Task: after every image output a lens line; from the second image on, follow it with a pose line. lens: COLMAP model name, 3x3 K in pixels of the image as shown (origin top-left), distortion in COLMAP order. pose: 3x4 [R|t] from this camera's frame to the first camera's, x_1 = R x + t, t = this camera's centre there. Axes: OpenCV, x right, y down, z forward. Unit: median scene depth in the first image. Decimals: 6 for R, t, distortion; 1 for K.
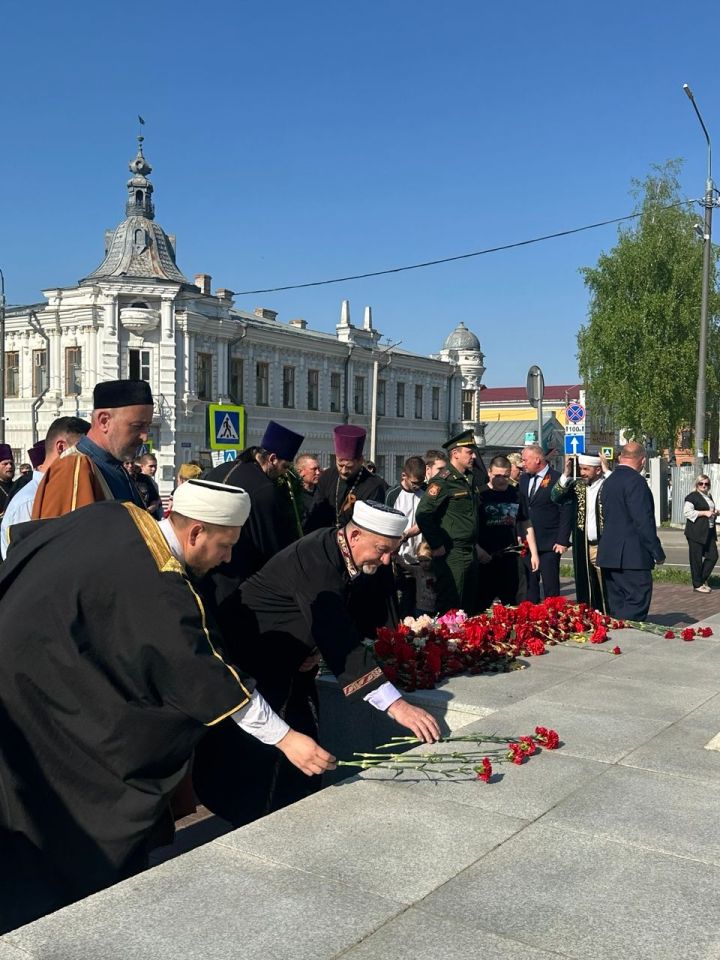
lens RADIAL K [[937.9, 0, 365.6], [0, 937.9, 477.1], [0, 0, 1]] dist [0.191148, -0.353804]
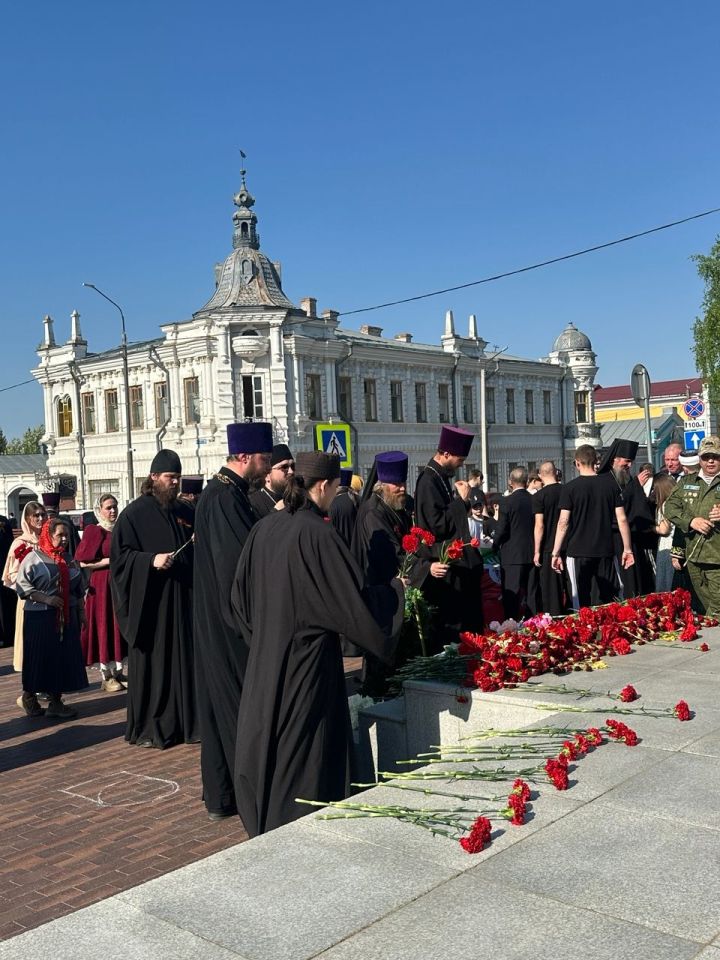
lens RADIAL K [[939.3, 0, 360.7], [0, 939.3, 481.1], [0, 0, 1]] dist [0.184897, -0.345306]
pose [[0.990301, -0.055171, -0.127517, 0.004869], [0.054082, 0.998465, -0.011986, -0.000266], [0.127982, 0.004973, 0.991764, -0.006911]]
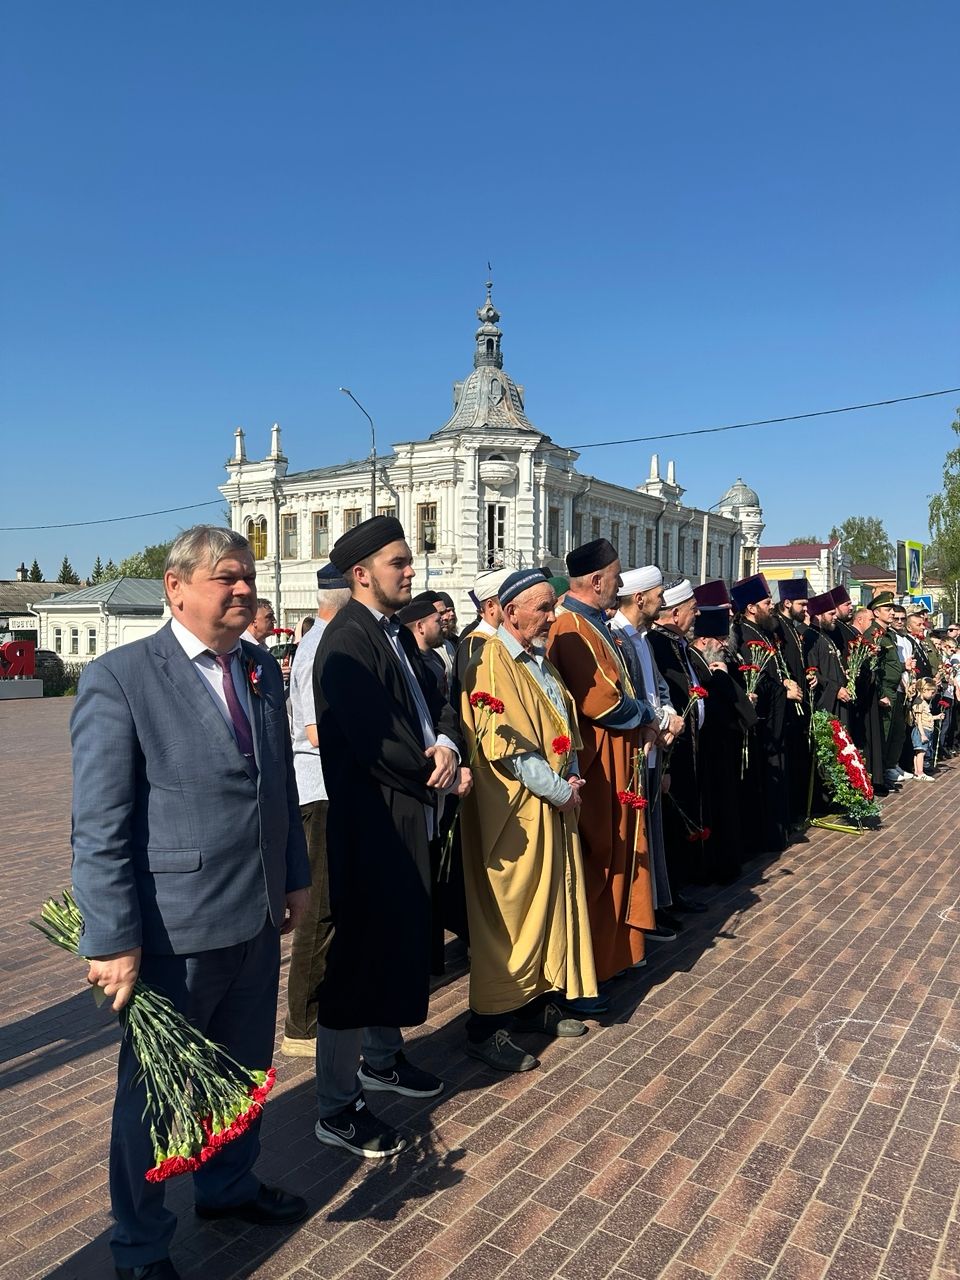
lens RADIAL K [[898.7, 0, 479.5], [0, 898.7, 639.1], [0, 0, 1]] dist [0.124051, -0.000151]
pose [[0.999878, -0.005266, -0.014693, -0.239635], [0.005236, 0.999984, -0.002115, 0.003933], [0.014704, 0.002038, 0.999890, 0.086517]]
